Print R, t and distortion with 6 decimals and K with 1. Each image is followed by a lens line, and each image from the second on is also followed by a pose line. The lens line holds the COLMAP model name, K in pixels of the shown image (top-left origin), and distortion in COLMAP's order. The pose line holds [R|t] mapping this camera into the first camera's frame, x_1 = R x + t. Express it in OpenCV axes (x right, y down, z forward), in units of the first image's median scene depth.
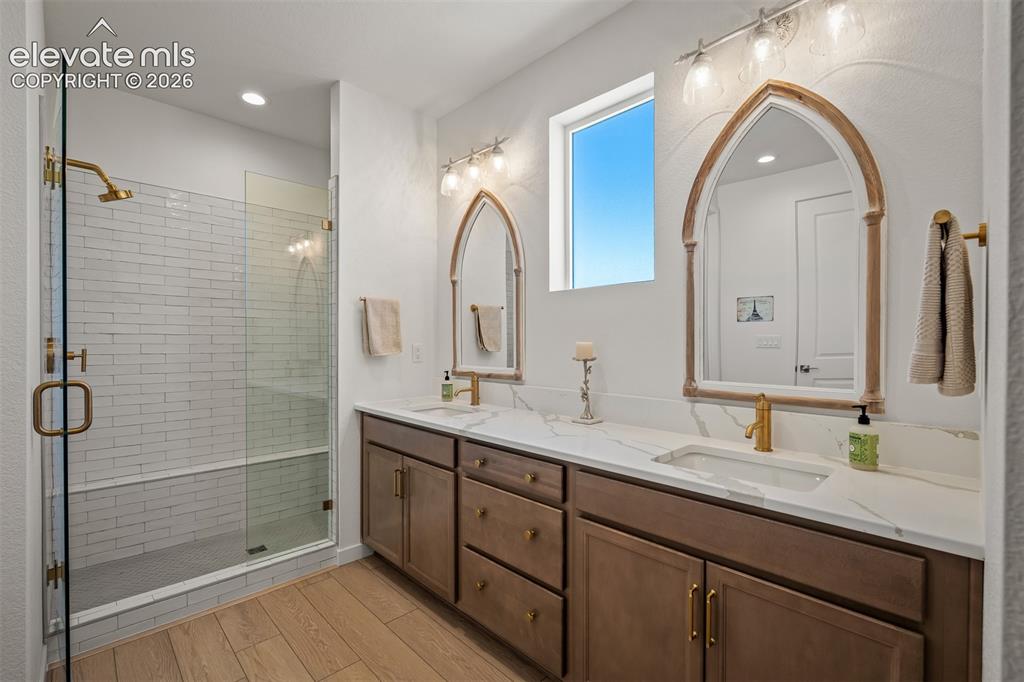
lens RADIAL K [[458.8, 0, 515.1], [0, 458.8, 343.6], [0, 0, 1]] dist [-0.003307, 0.001610]
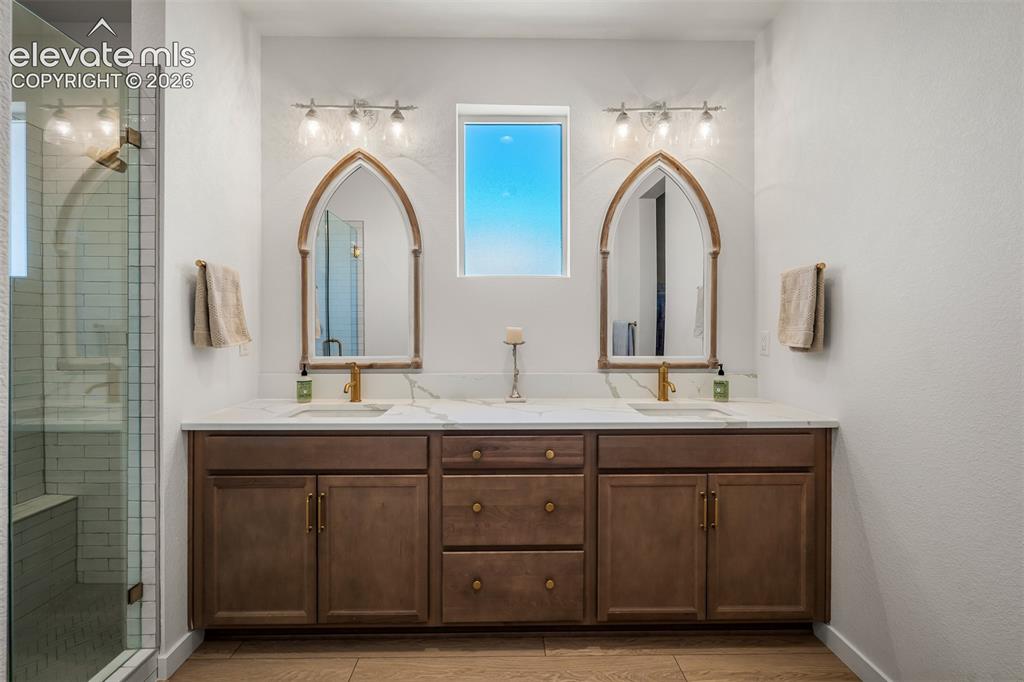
lens RADIAL K [[458.8, 0, 507.4], [0, 458.8, 327.5], [0, 0, 1]] dist [-0.003307, 0.001610]
pose [[0.678625, 0.000409, 0.734484, -0.654553], [0.003952, 0.999983, -0.004208, 0.001612], [-0.734474, 0.005758, 0.678612, 0.271388]]
